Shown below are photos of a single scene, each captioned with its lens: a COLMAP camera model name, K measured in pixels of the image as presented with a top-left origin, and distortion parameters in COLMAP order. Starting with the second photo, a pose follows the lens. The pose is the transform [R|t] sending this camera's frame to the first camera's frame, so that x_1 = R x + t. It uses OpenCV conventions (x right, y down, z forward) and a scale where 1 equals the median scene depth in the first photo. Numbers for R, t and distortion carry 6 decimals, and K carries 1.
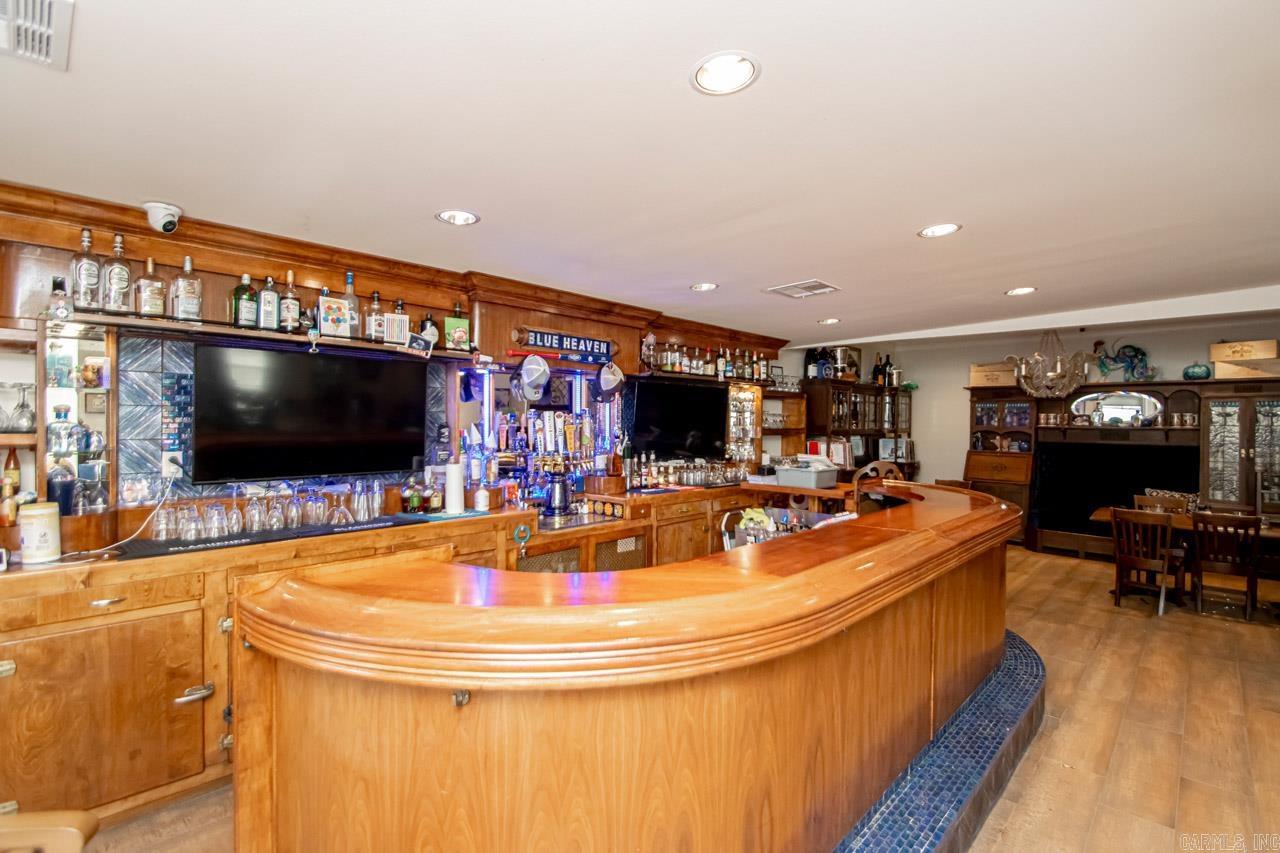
lens RADIAL K [[576.7, 0, 640.0], [0, 576.7, 426.5], [0, 0, 1]] dist [-0.069440, -0.000011]
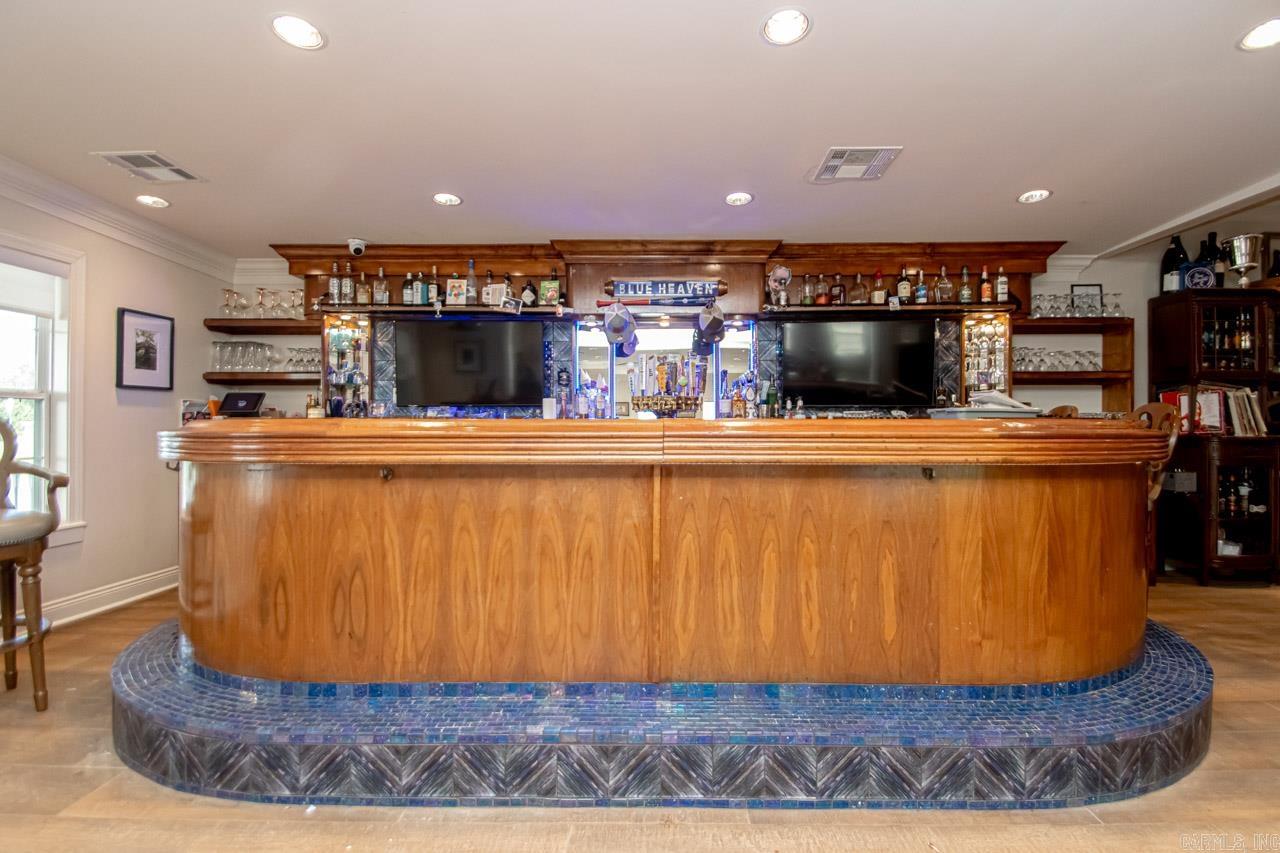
lens RADIAL K [[599.7, 0, 640.0], [0, 599.7, 426.5], [0, 0, 1]] dist [-0.023119, -0.000064]
pose [[0.674519, -0.011623, -0.738166, 0.835865], [-0.002317, 0.999838, -0.017860, 0.163308], [0.738254, 0.013757, 0.674383, 0.290665]]
